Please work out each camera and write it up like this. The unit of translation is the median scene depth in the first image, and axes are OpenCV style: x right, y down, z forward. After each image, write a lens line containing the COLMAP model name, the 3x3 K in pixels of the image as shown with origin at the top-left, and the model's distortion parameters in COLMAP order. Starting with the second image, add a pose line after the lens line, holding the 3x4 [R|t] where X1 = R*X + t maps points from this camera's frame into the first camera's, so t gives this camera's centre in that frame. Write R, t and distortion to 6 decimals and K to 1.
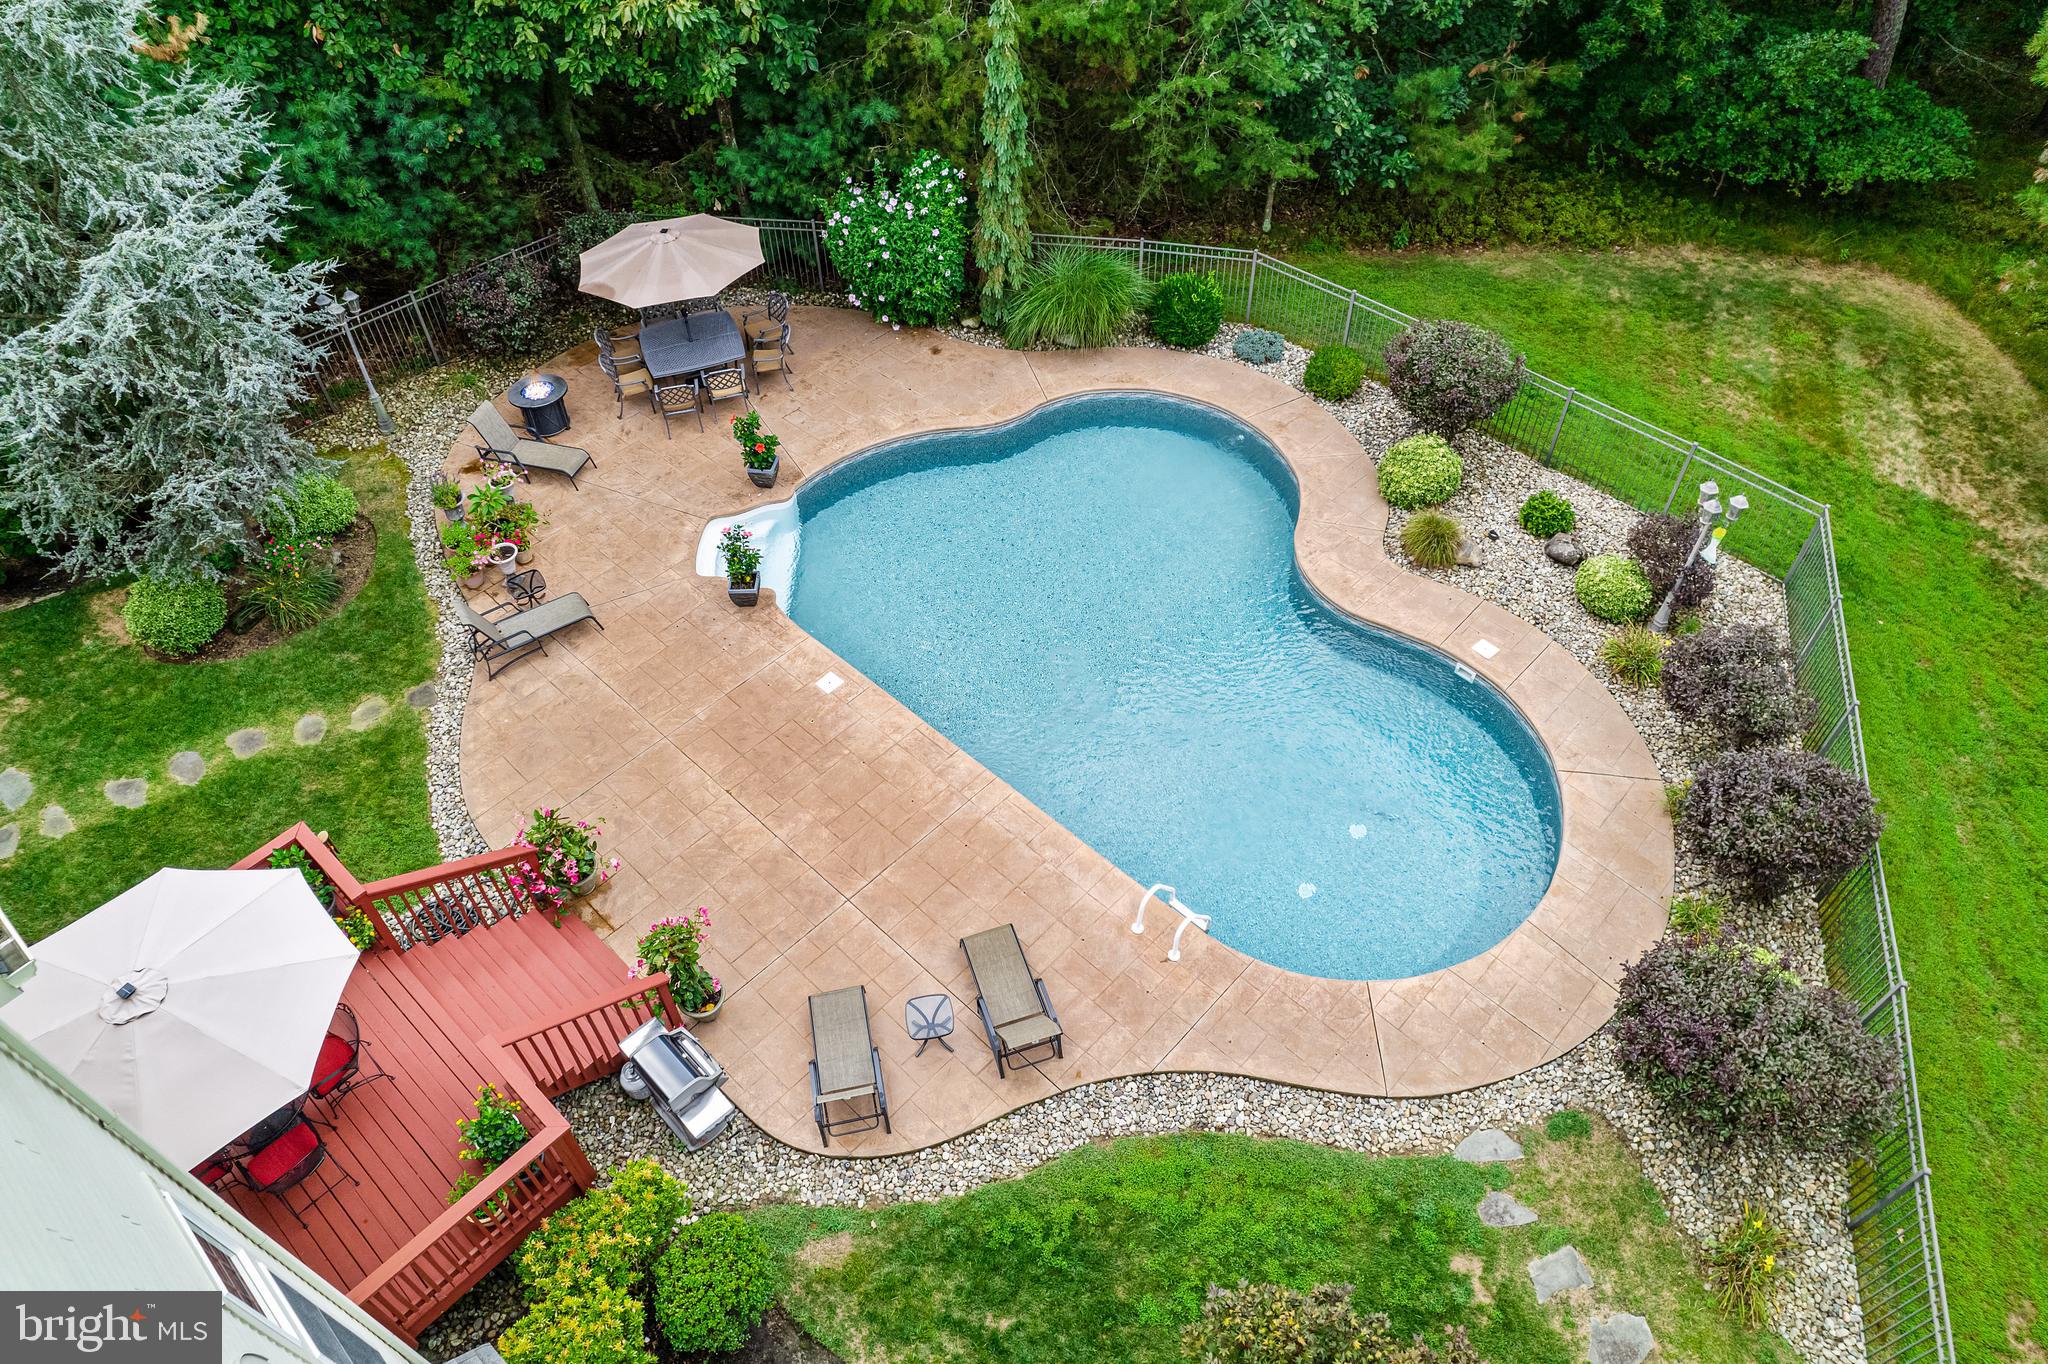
lens RADIAL K [[1308.2, 0, 1030.8], [0, 1308.2, 683.8], [0, 0, 1]] dist [-0.067274, 0.053873]
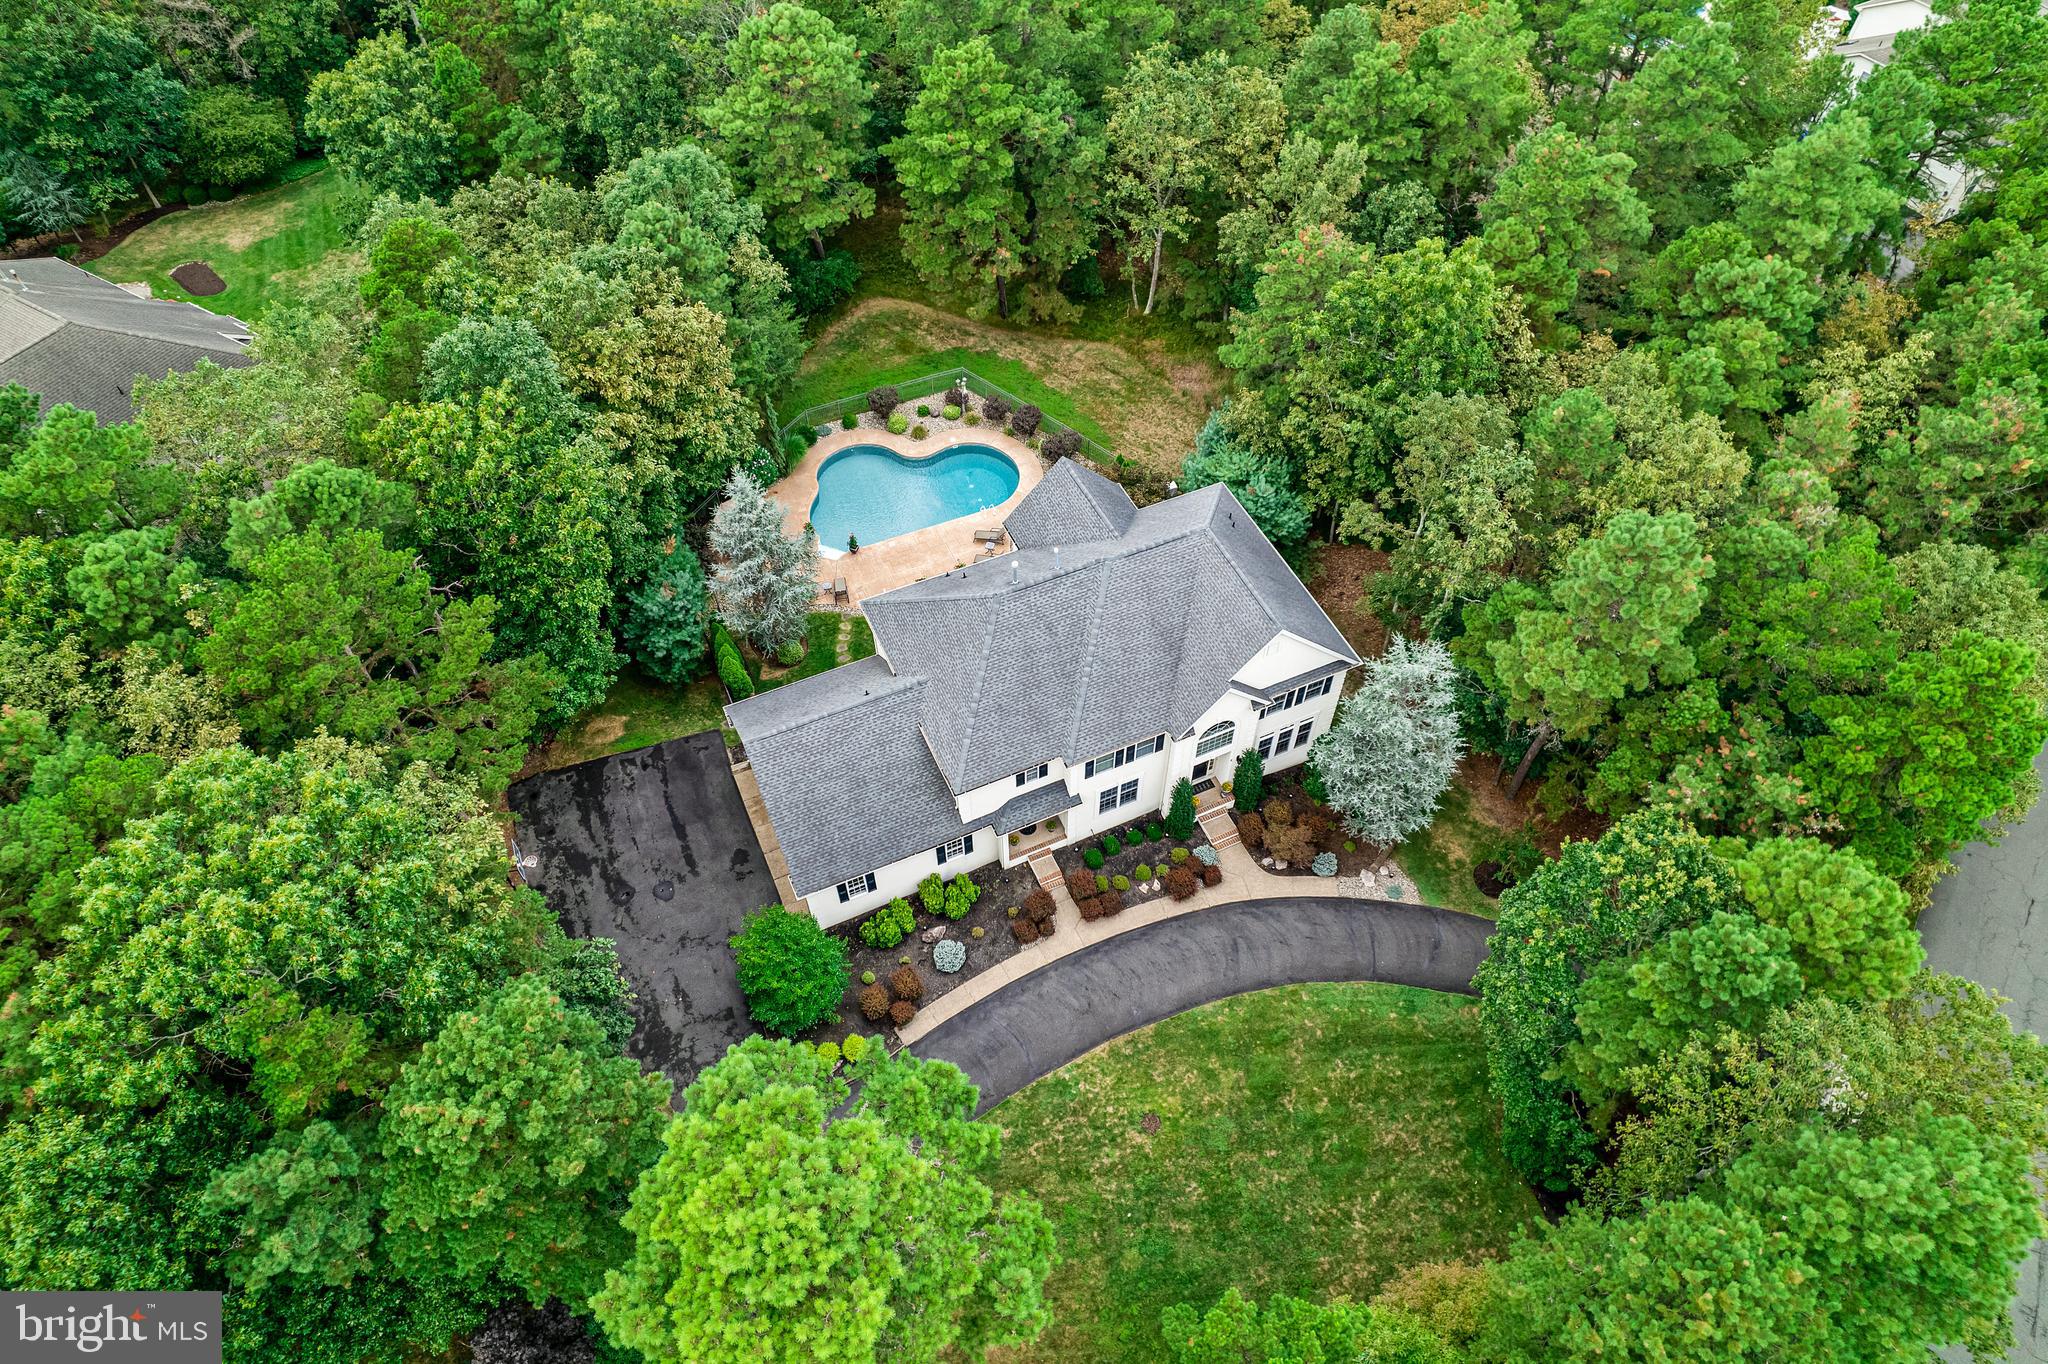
lens RADIAL K [[1308.2, 0, 1023.4], [0, 1308.2, 676.5], [0, 0, 1]] dist [-0.067274, 0.053873]
pose [[0.400424, -0.717317, 0.570190, -2.174953], [0.677977, 0.650535, 0.342274, -0.706763], [-0.616447, 0.249522, 0.746814, -1.828368]]
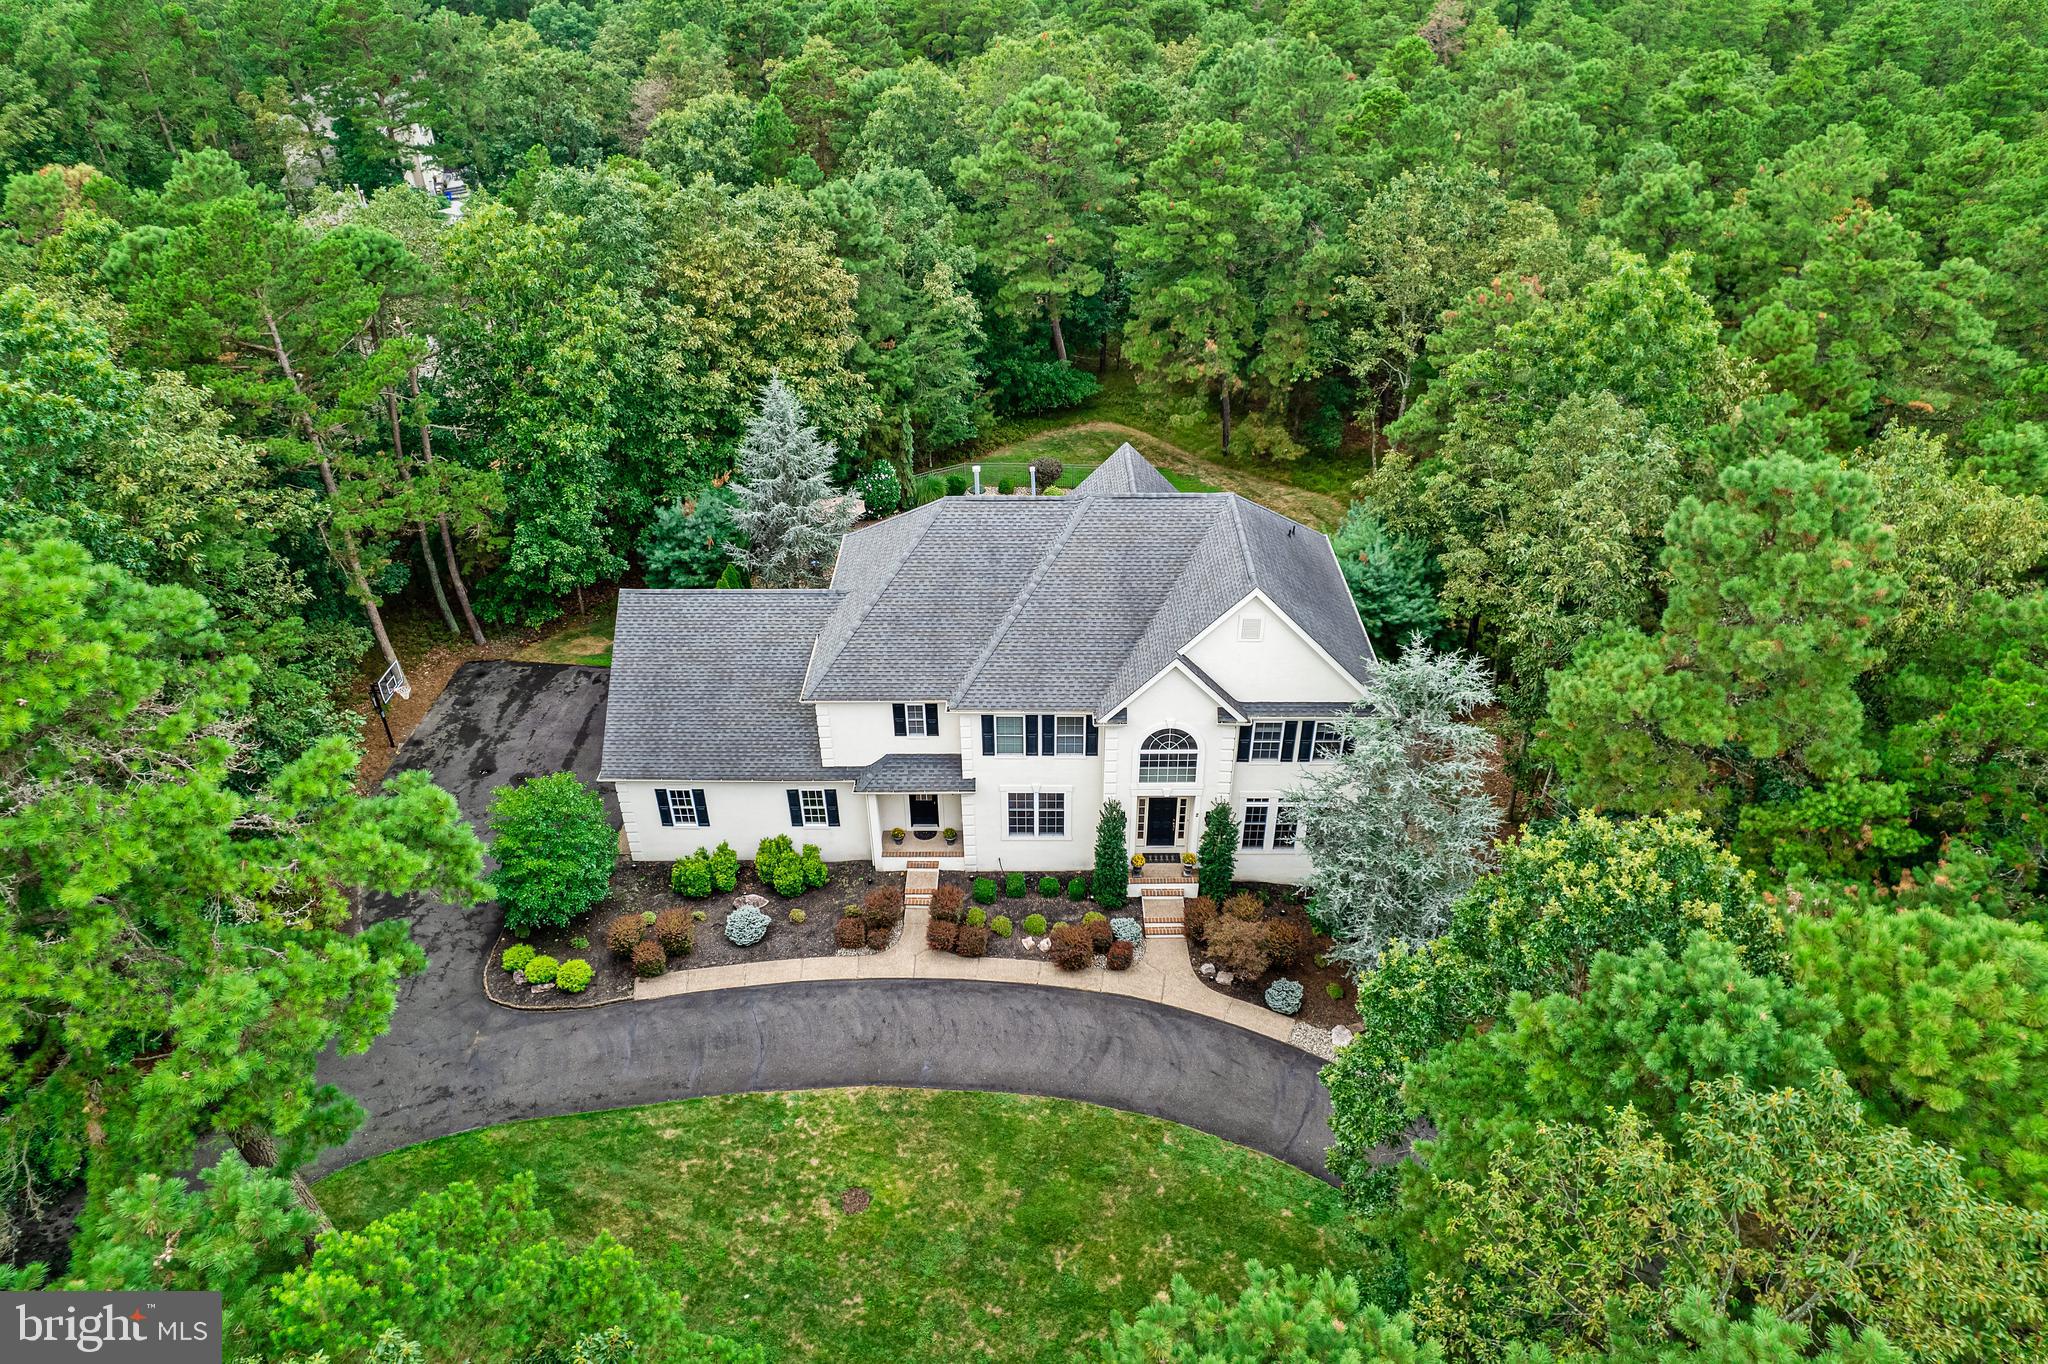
lens RADIAL K [[1308.2, 0, 1034.5], [0, 1308.2, 678.1], [0, 0, 1]] dist [-0.067274, 0.053873]
pose [[0.743245, -0.359375, 0.564301, -1.804687], [0.489992, 0.866708, -0.093409, 0.536471], [-0.455516, 0.345929, 0.820267, -1.612980]]
